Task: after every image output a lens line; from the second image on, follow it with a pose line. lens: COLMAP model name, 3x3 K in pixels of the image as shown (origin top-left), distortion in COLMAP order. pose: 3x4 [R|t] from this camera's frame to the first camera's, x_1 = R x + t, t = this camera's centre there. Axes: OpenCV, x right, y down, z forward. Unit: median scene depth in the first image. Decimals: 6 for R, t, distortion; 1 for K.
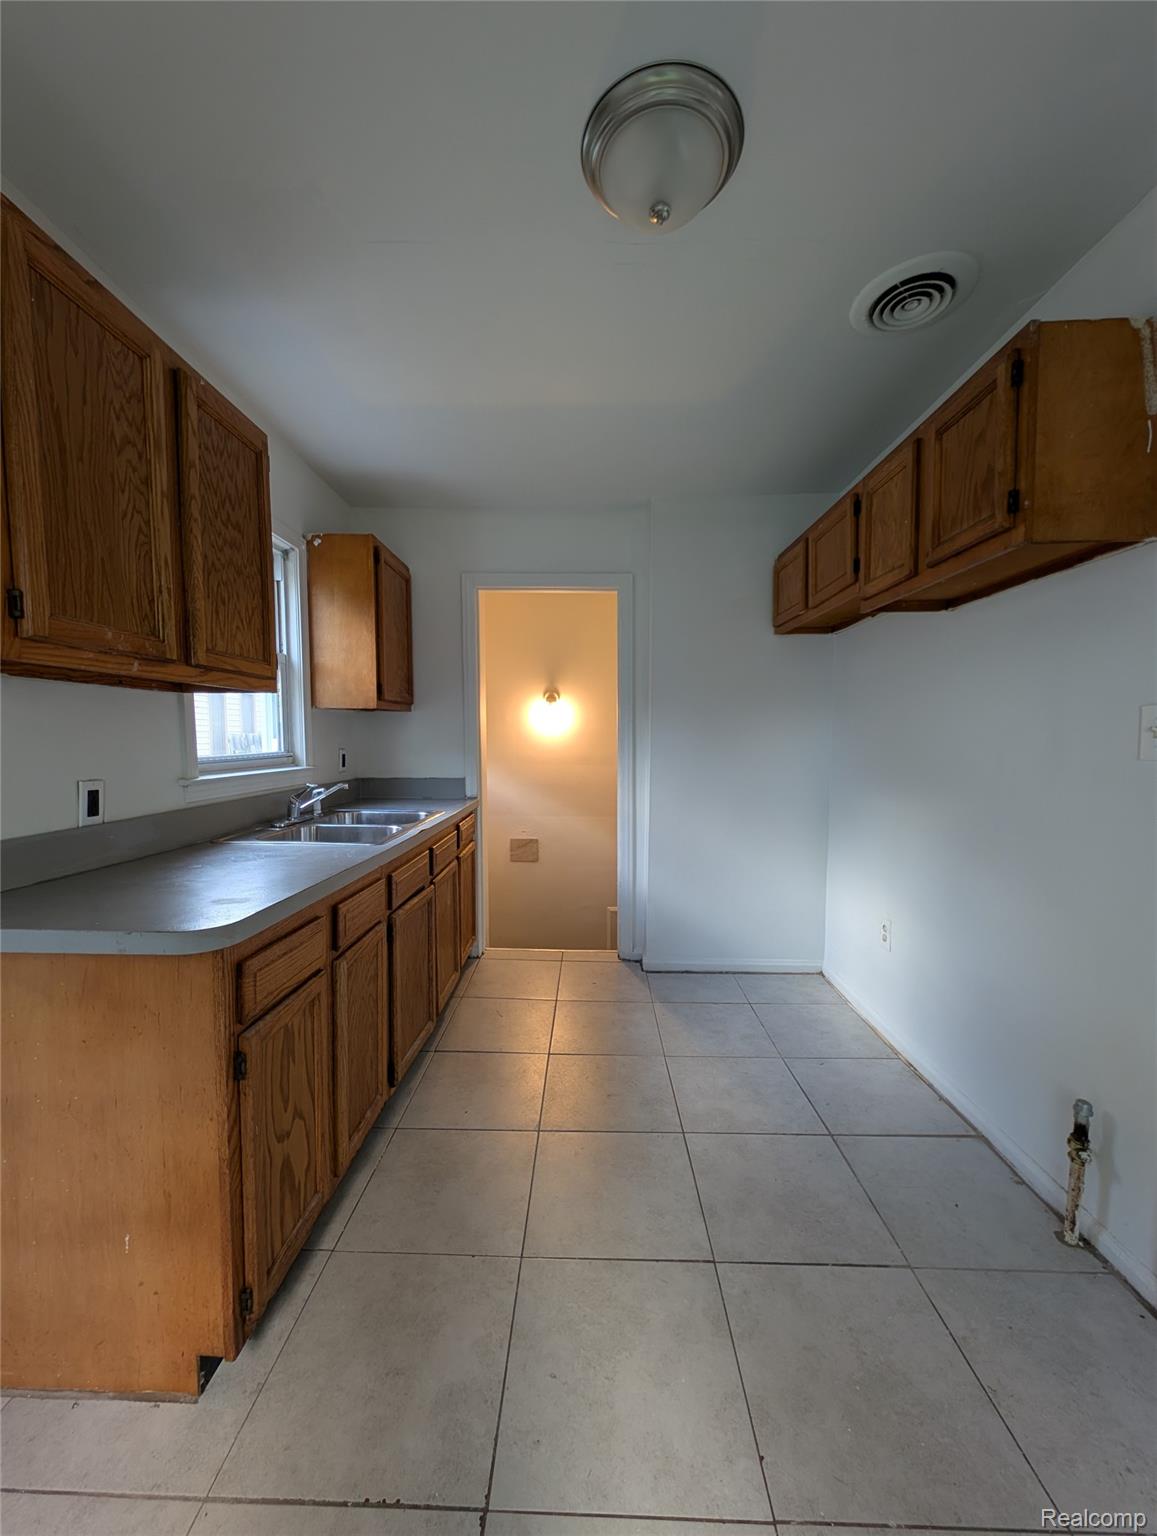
lens RADIAL K [[575.7, 0, 576.9], [0, 575.7, 770.4], [0, 0, 1]] dist [0.009678, -0.006524]
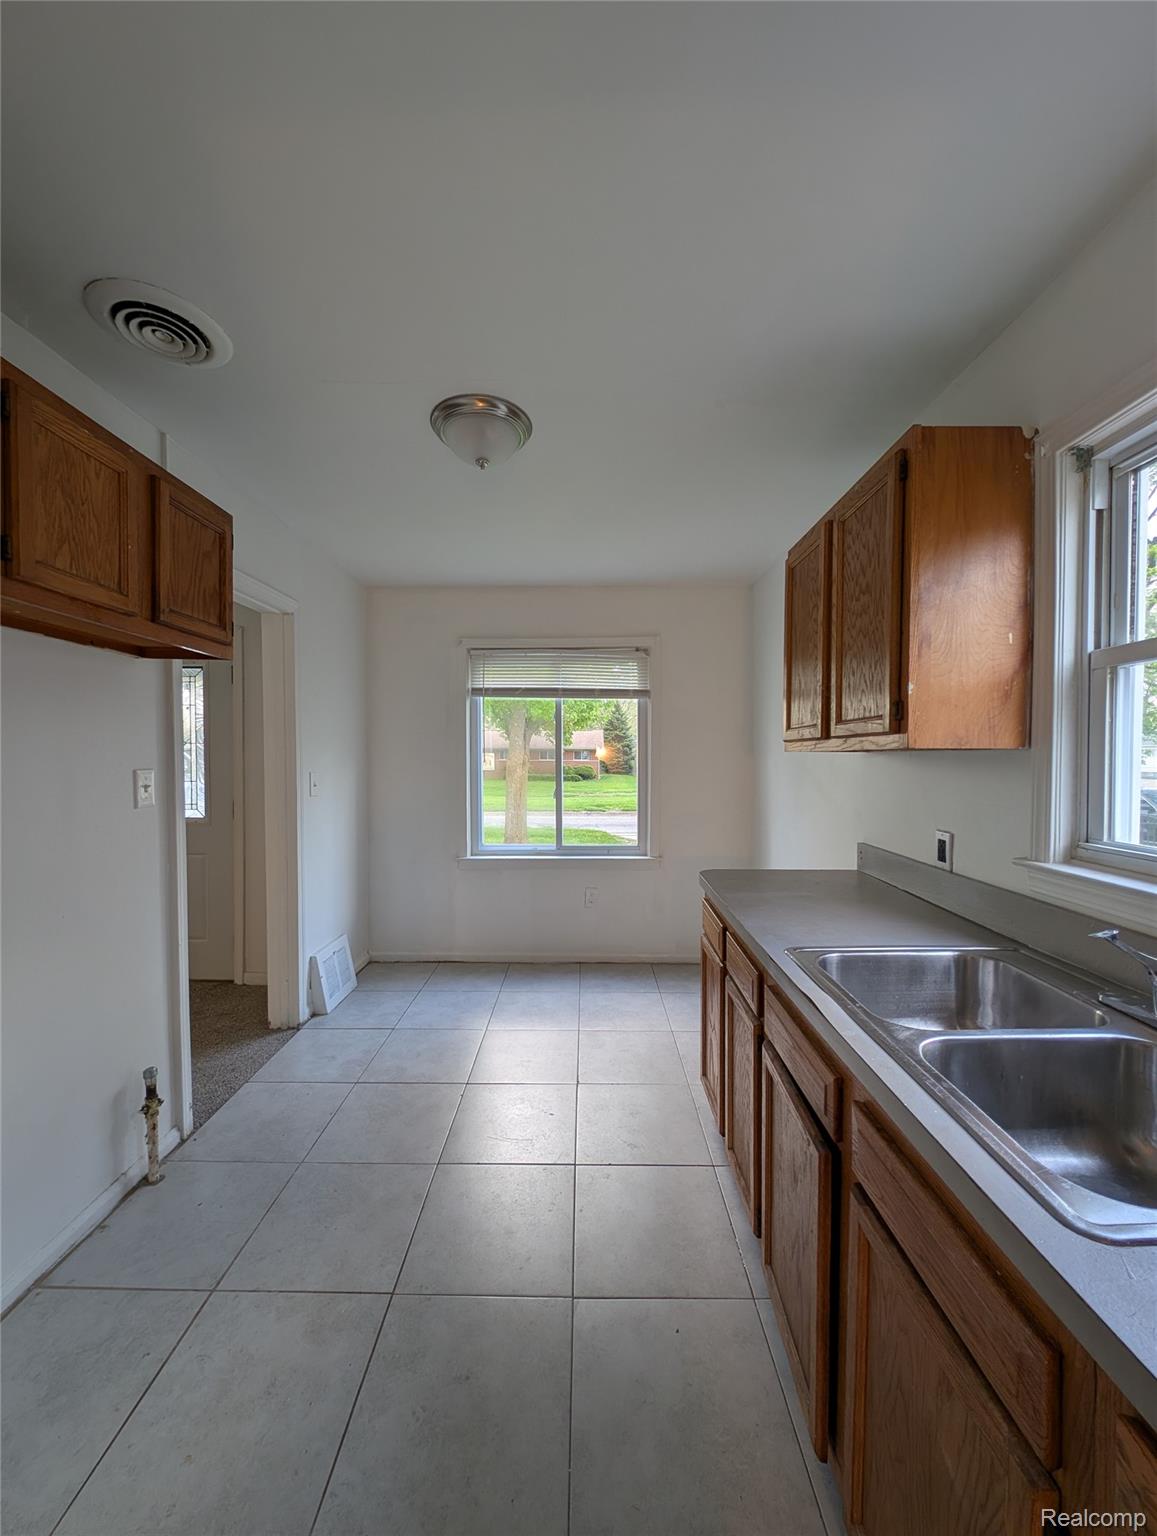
lens RADIAL K [[575.7, 0, 576.9], [0, 575.7, 770.4], [0, 0, 1]] dist [0.009678, -0.006524]
pose [[-0.999931, 0.000359, -0.011731, -0.078675], [-0.000649, 0.996311, 0.085816, -0.206852], [0.011718, 0.085818, -0.996242, 2.146110]]
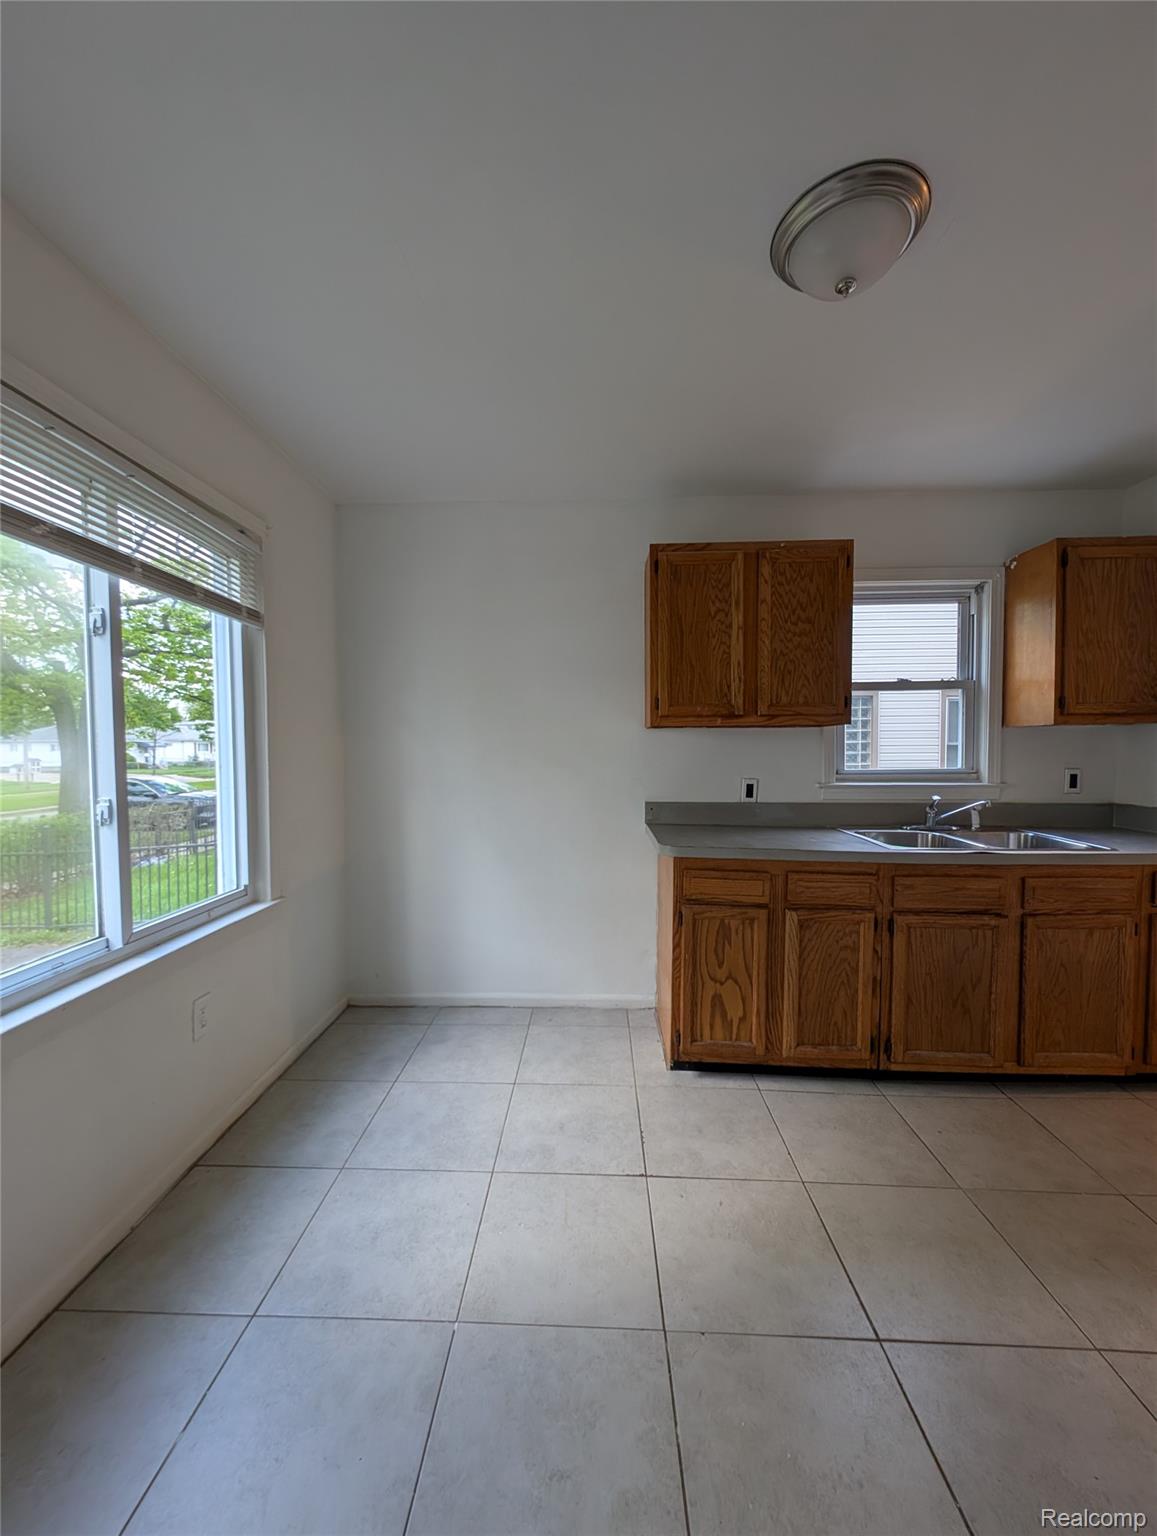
lens RADIAL K [[575.7, 0, 576.9], [0, 575.7, 770.4], [0, 0, 1]] dist [0.009678, -0.006524]
pose [[-0.003594, 0.038083, -0.999268, 1.030383], [-0.057951, 0.997587, 0.038228, -0.048516], [0.998313, 0.058046, -0.001378, 0.438066]]
